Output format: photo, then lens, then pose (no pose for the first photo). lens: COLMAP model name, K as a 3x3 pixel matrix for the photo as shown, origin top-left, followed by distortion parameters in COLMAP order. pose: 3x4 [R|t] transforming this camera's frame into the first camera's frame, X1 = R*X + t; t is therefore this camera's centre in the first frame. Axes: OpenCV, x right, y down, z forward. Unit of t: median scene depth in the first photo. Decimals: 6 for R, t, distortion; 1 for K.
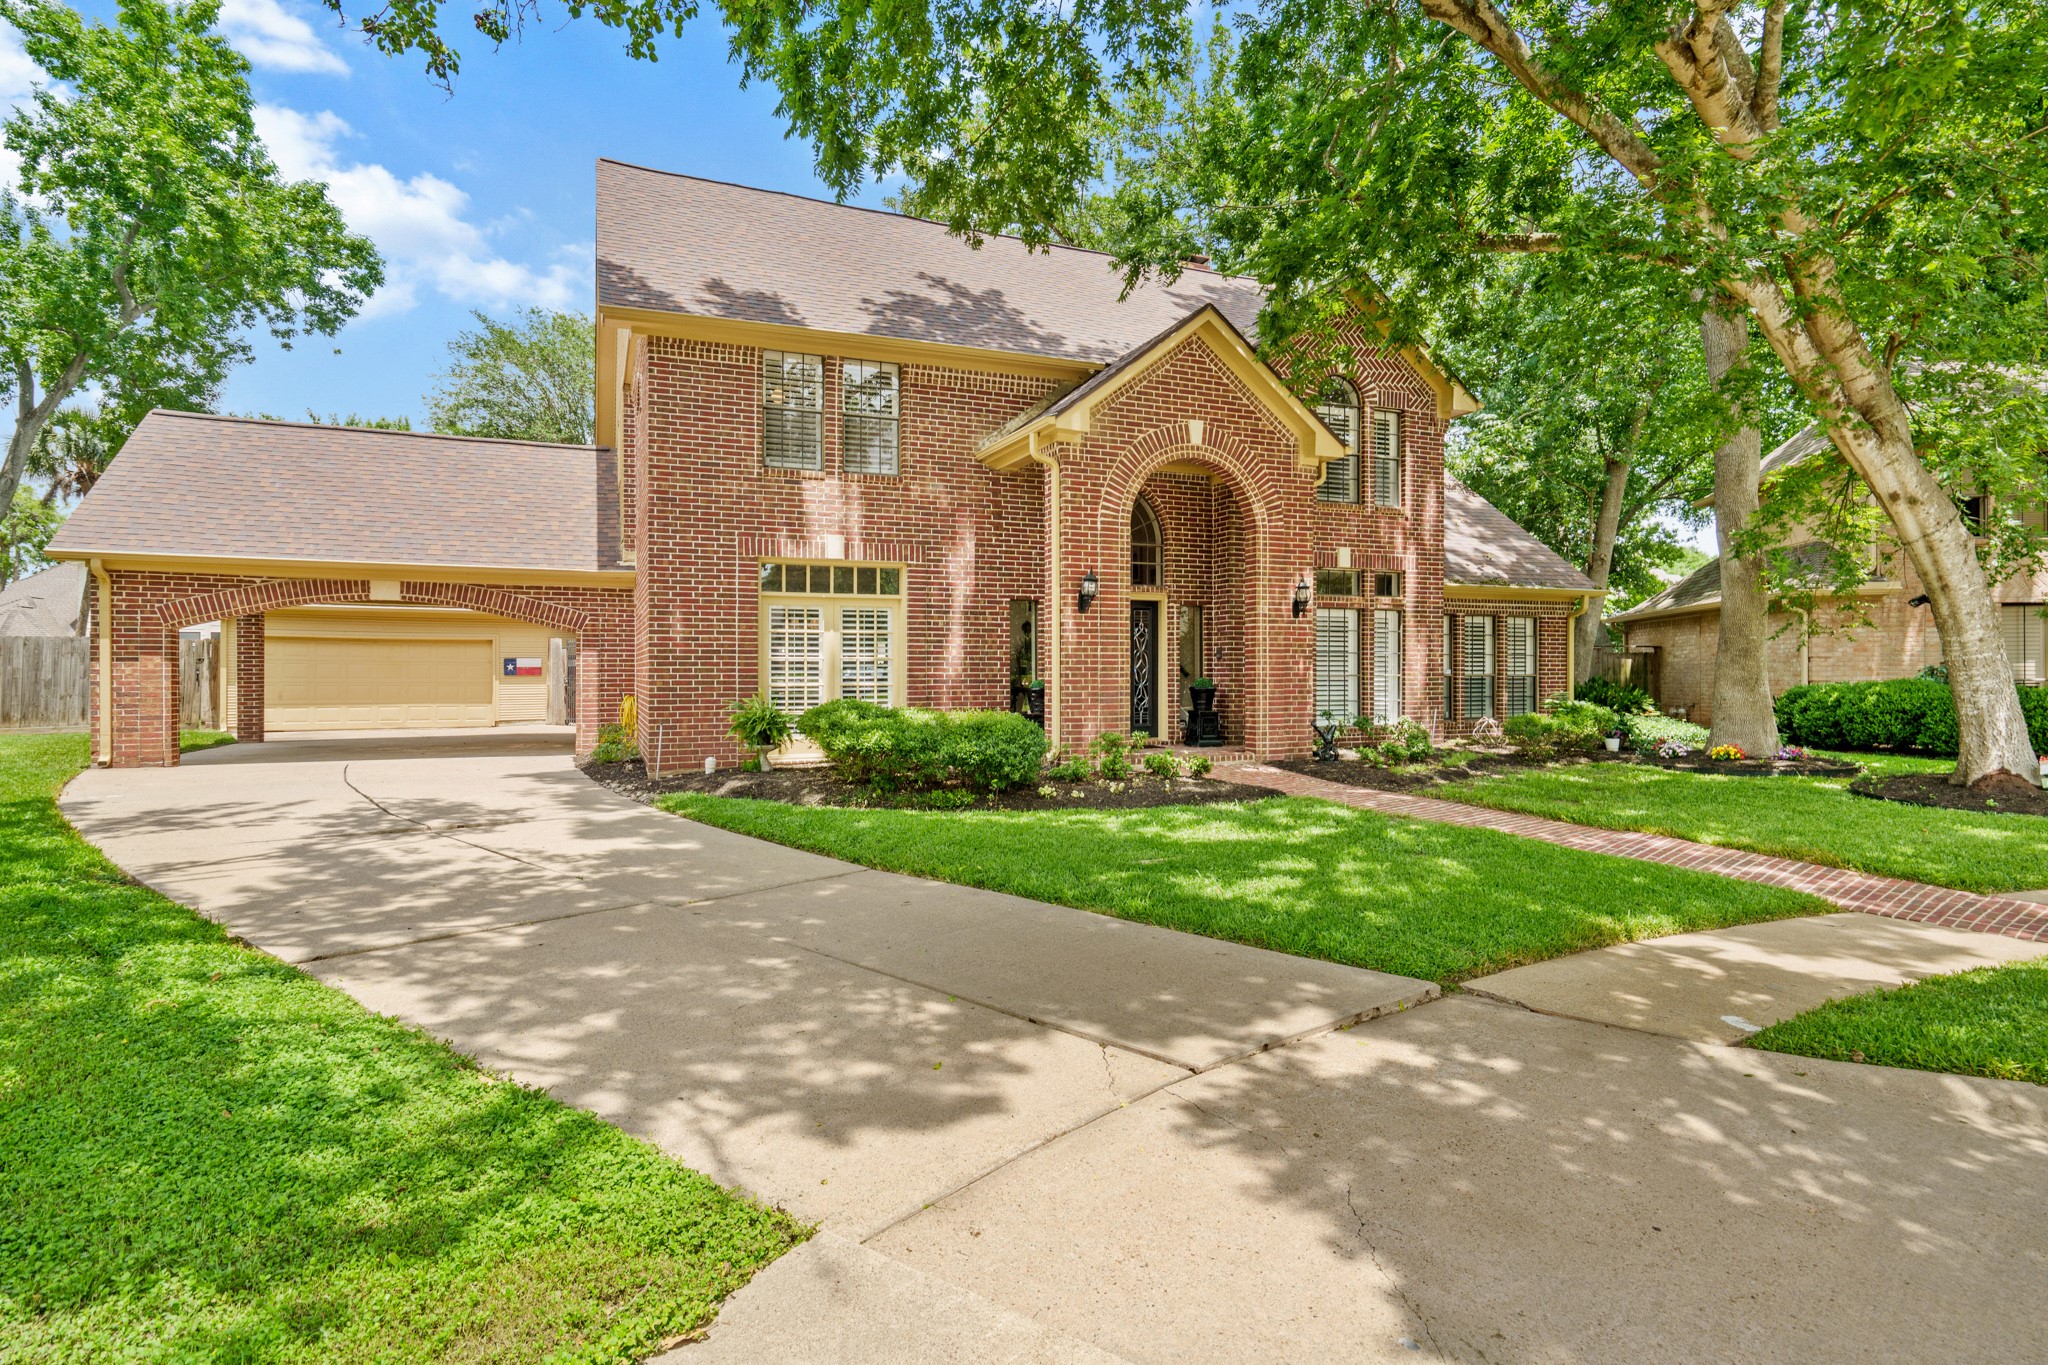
lens RADIAL K [[1051.4, 0, 1025.4], [0, 1051.4, 678.1], [0, 0, 1]] dist [0.002326, 0.000829]
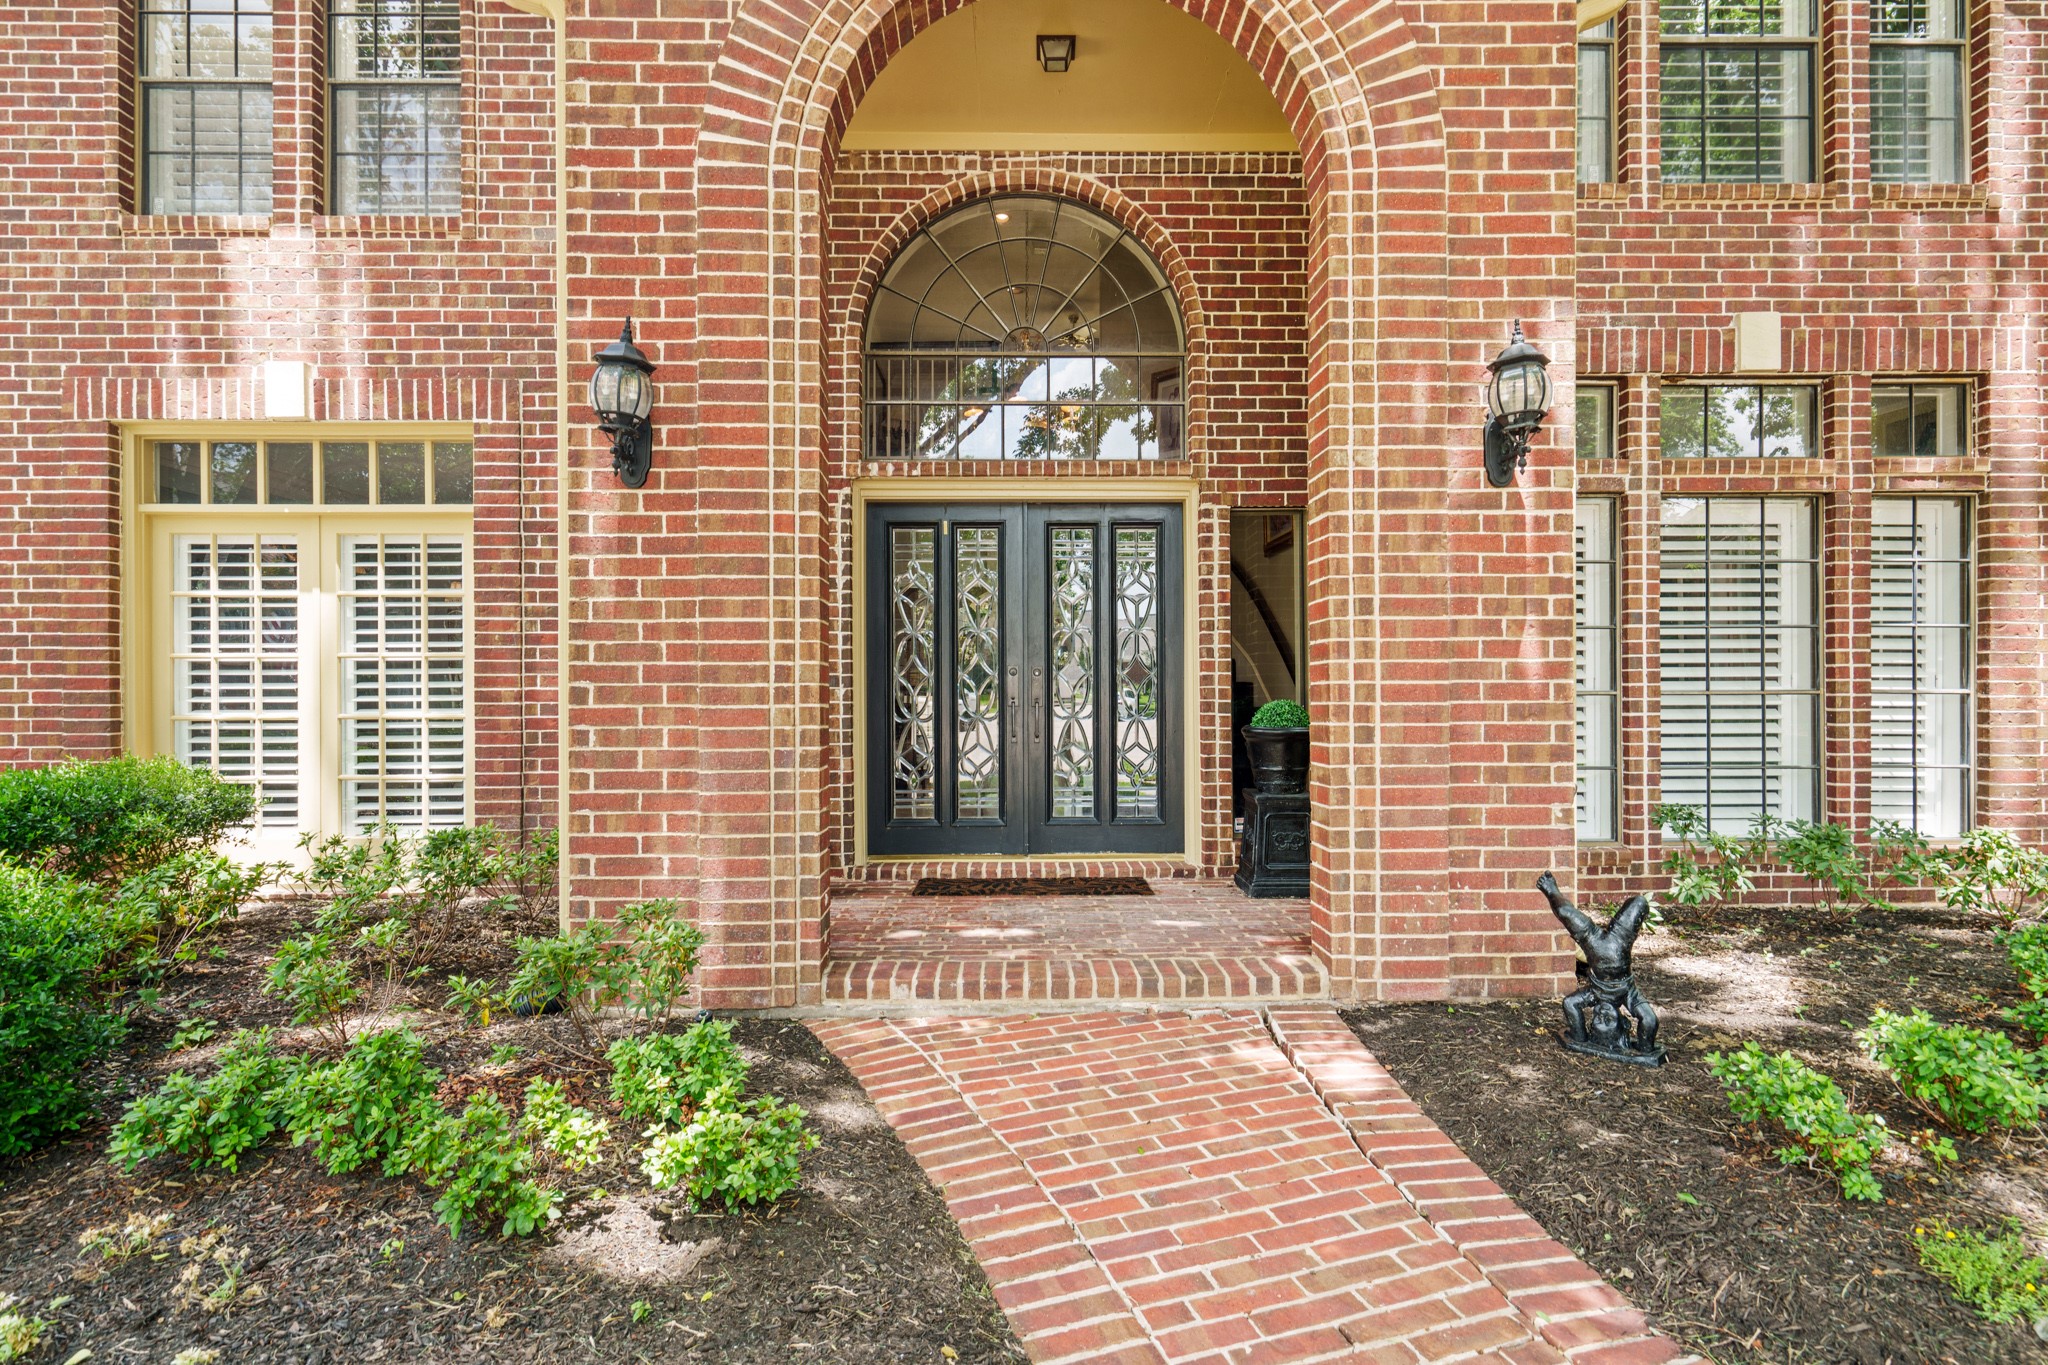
lens RADIAL K [[1051.4, 0, 1021.6], [0, 1051.4, 684.8], [0, 0, 1]] dist [0.002326, 0.000829]
pose [[0.931485, -0.001178, -0.363777, 0.238012], [-0.000421, 0.999991, -0.004317, -0.004988], [0.363779, 0.004175, 0.931476, 0.696655]]
